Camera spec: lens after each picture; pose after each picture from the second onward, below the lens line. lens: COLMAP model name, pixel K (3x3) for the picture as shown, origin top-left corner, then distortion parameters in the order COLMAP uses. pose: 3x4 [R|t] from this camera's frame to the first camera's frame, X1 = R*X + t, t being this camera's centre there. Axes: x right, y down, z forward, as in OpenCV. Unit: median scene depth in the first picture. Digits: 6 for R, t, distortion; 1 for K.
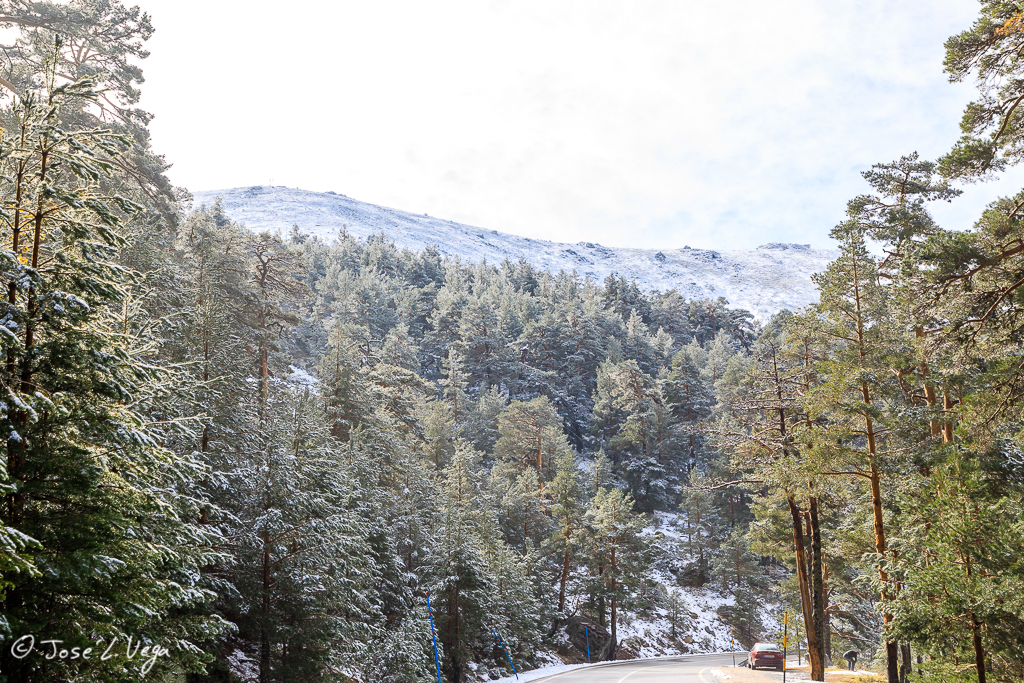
lens RADIAL K [[1455.2, 0, 508.6], [0, 1455.2, 339.2], [0, 0, 1]] dist [0.094993, 0.000000]
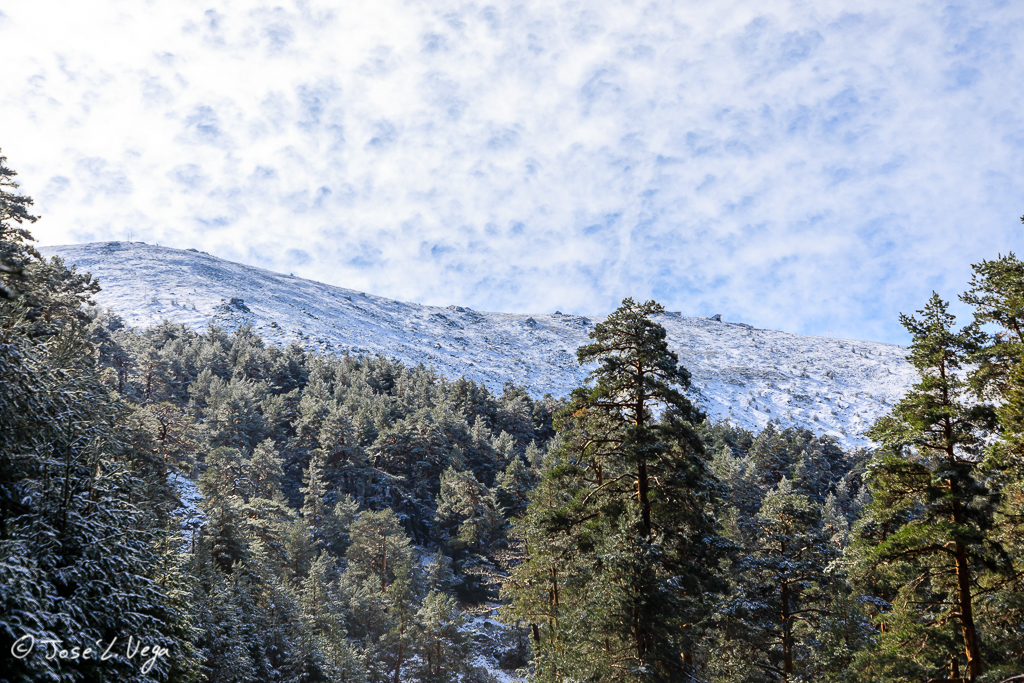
lens RADIAL K [[1610.1, 0, 516.4], [0, 1610.1, 342.9], [0, 0, 1]] dist [0.090164, 0.000000]
pose [[0.996506, 0.013474, 0.082426, 0.013358], [-0.011638, 0.999674, -0.022718, -0.051527], [-0.082705, 0.021679, 0.996338, -0.246206]]
